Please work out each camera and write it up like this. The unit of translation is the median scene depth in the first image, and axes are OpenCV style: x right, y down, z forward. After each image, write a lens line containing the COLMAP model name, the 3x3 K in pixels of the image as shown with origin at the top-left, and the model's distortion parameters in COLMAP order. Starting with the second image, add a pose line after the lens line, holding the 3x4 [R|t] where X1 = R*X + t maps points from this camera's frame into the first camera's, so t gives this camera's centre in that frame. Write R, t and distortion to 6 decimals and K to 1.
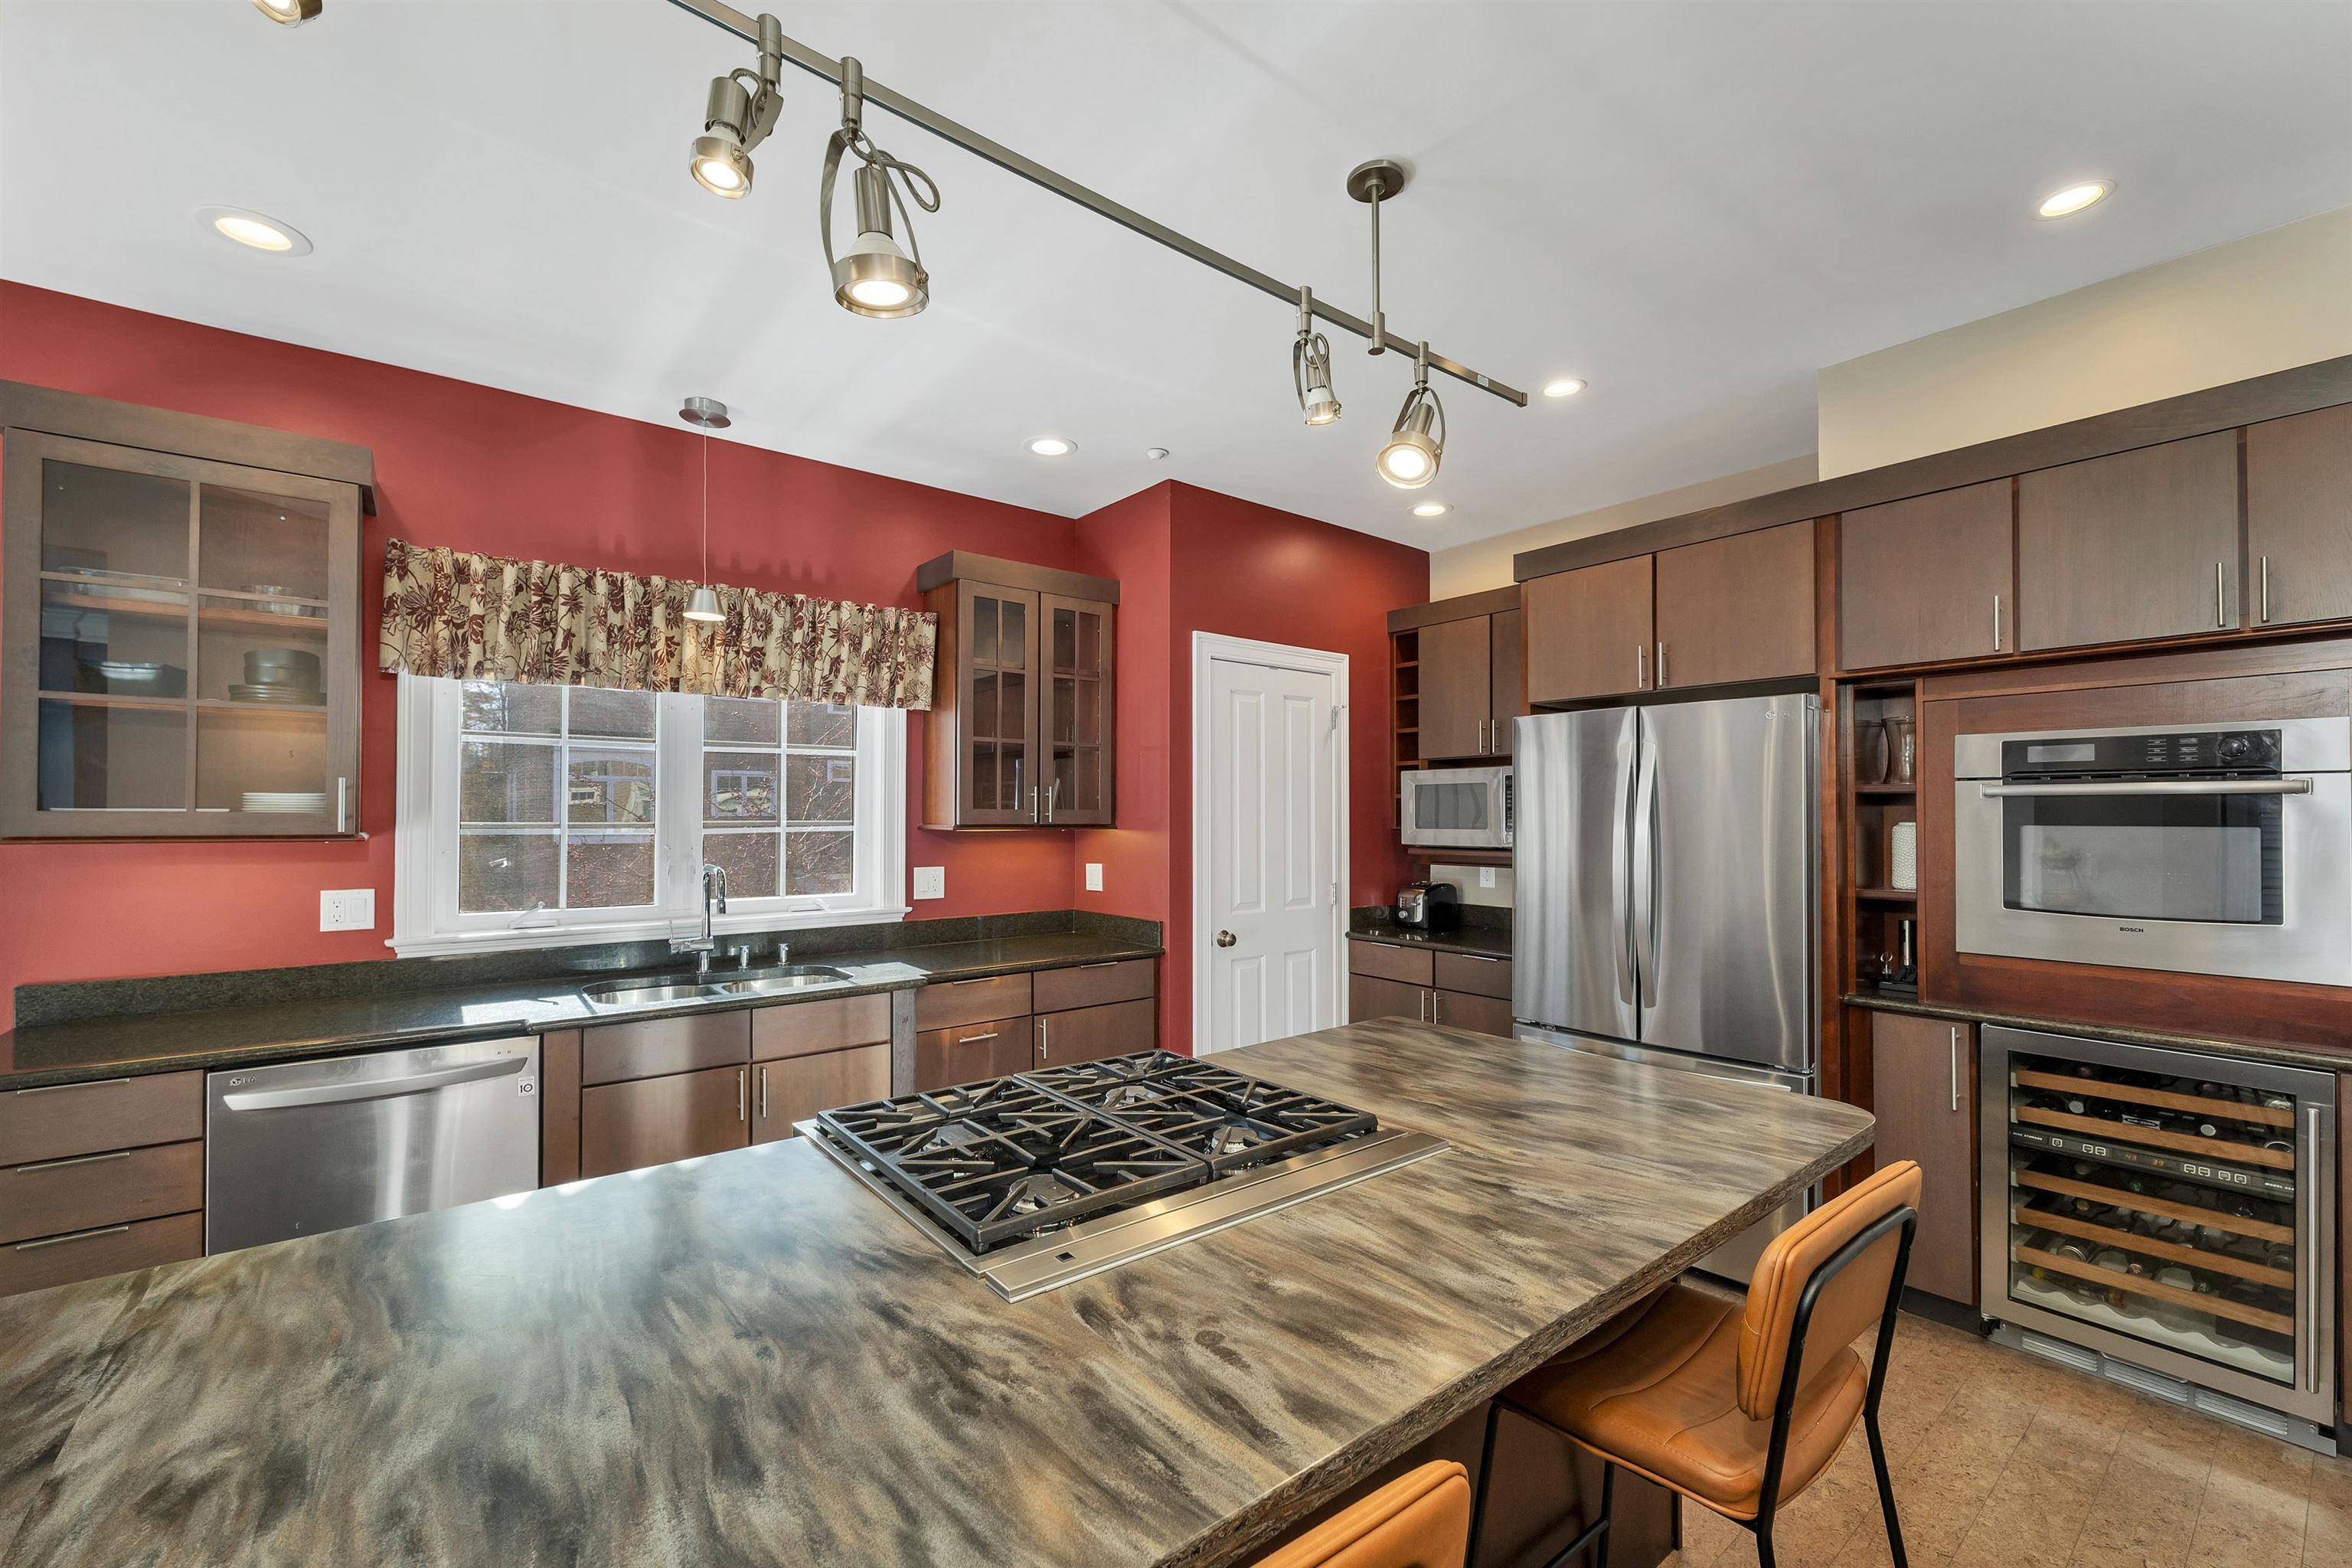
lens RADIAL K [[959.8, 0, 1168.4], [0, 959.8, 798.2], [0, 0, 1]] dist [-0.000491, -0.000002]
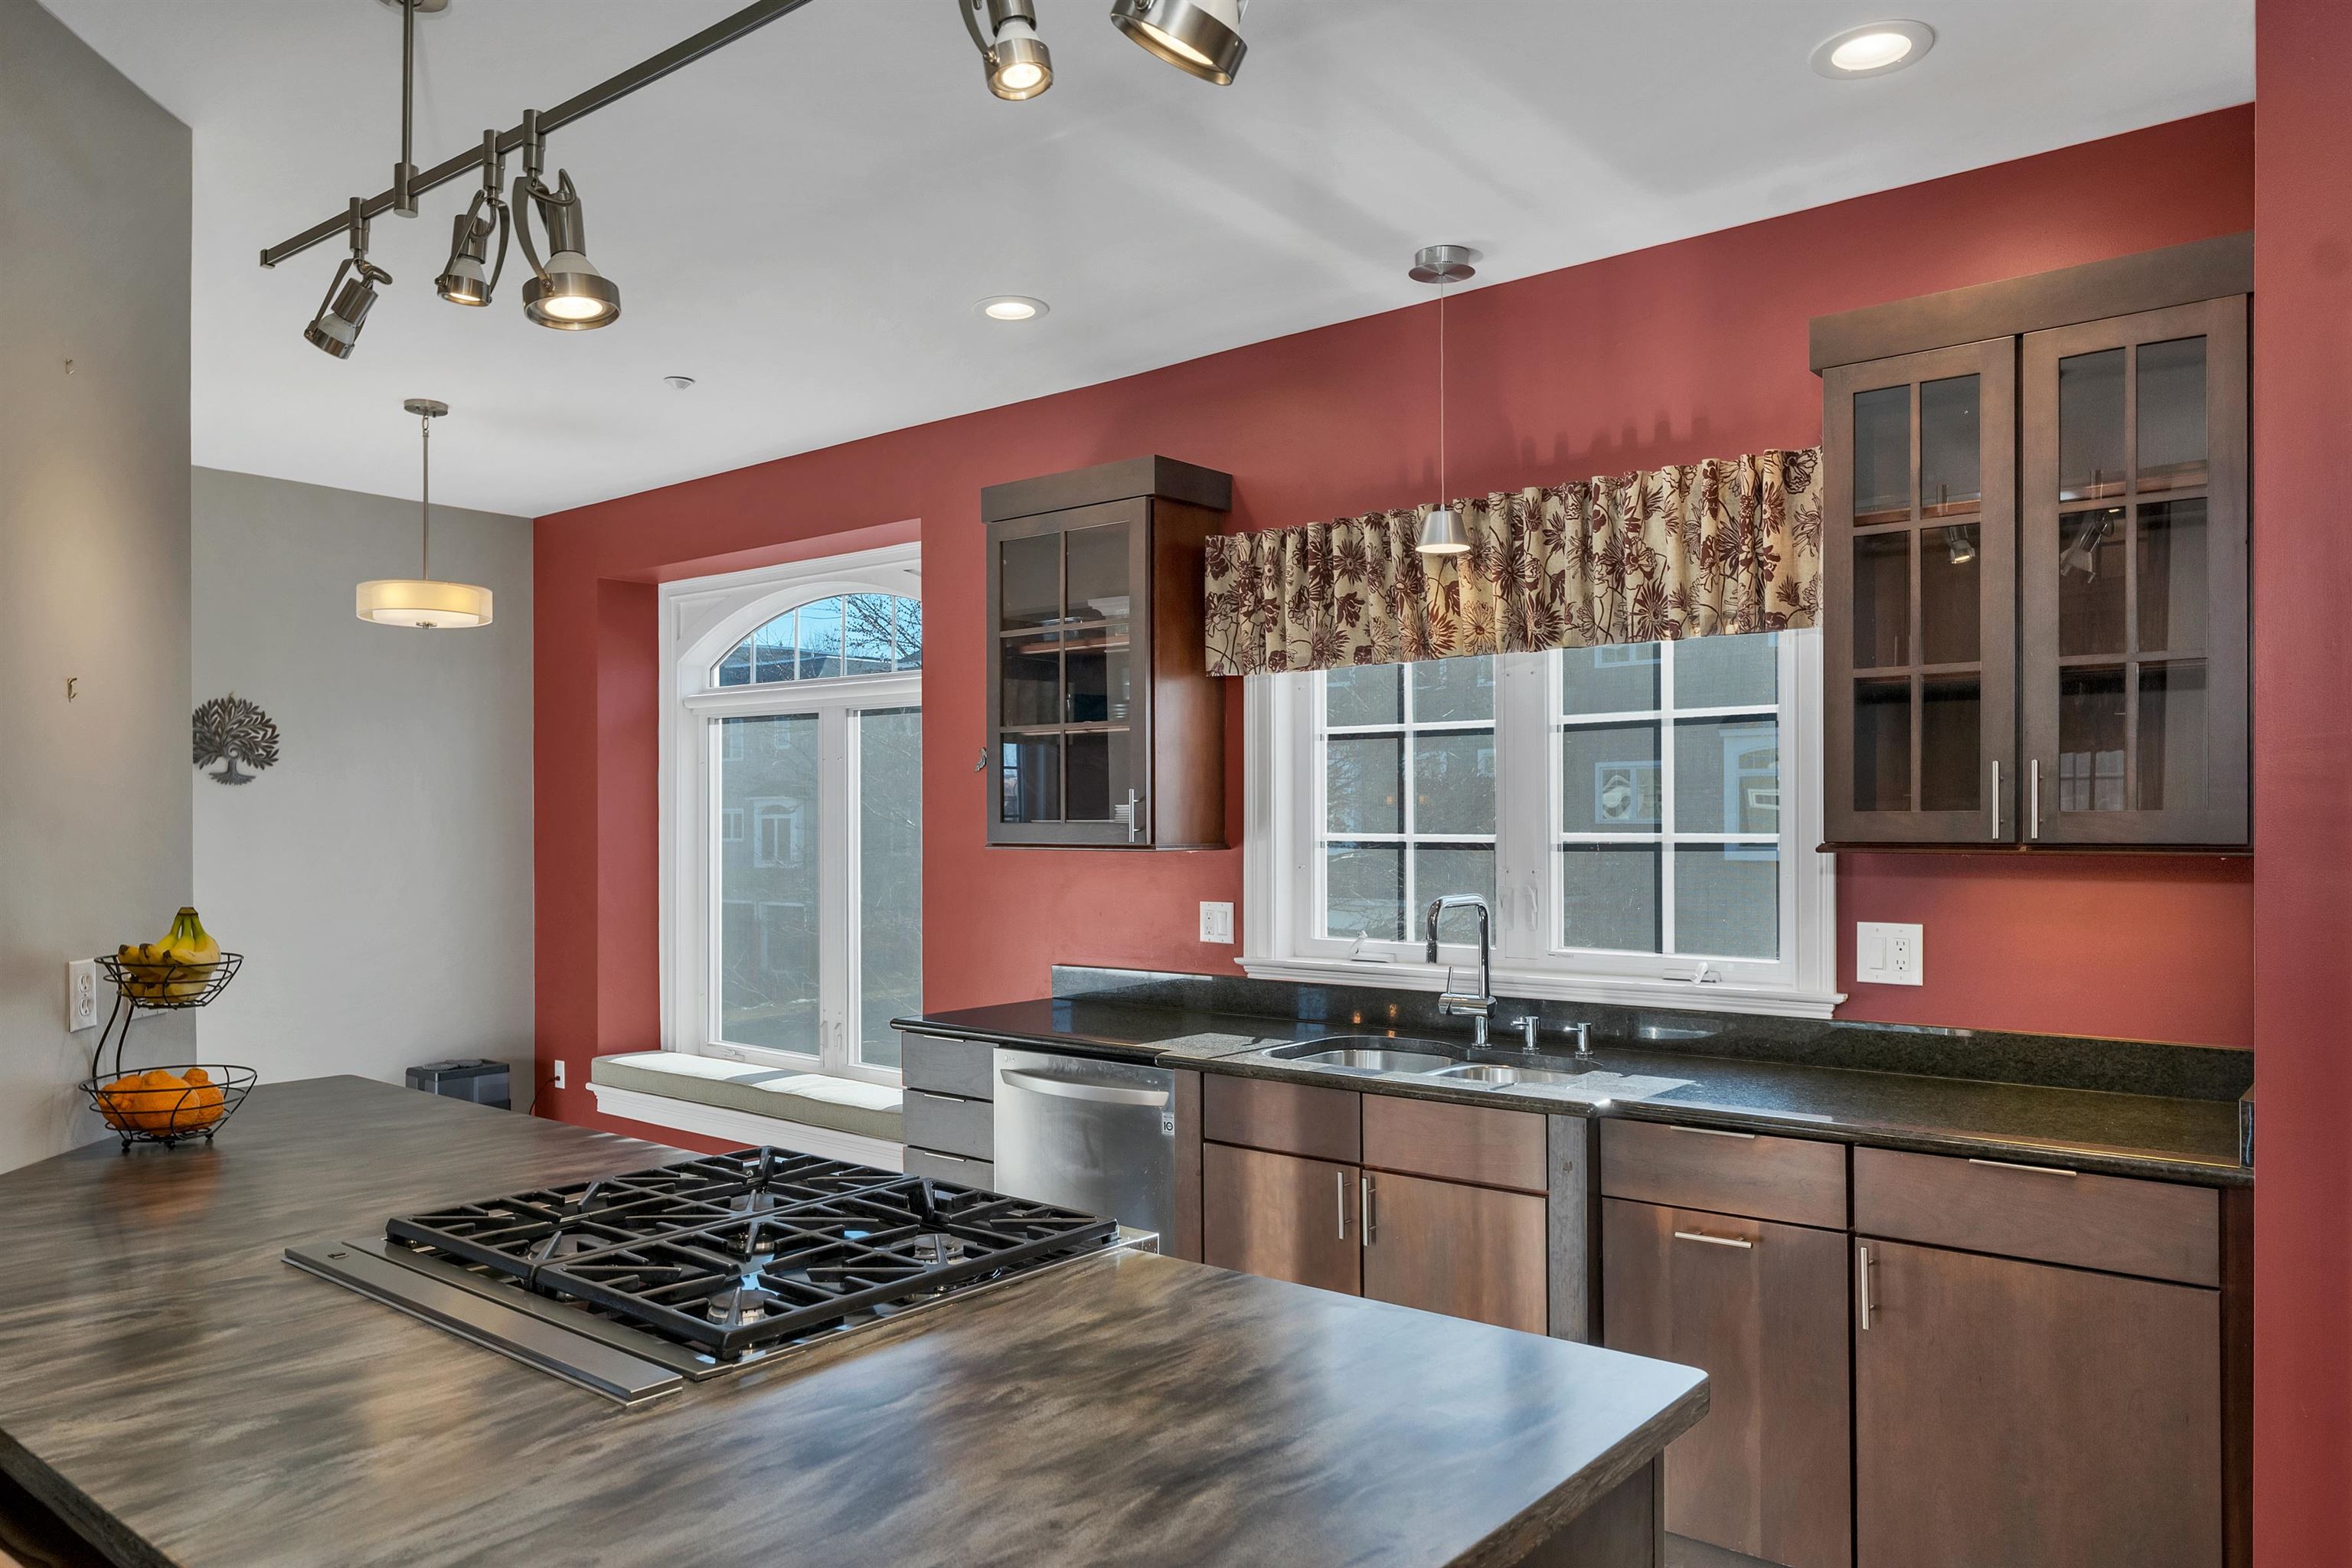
lens RADIAL K [[1584.0, 0, 1178.1], [0, 1584.0, 821.8], [0, 0, 1]] dist [-0.000486, 0.000593]
pose [[0.214531, -0.002599, -0.976714, 0.646082], [0.020902, 0.999780, 0.001931, 0.008757], [0.976494, -0.020830, 0.214538, 0.559168]]
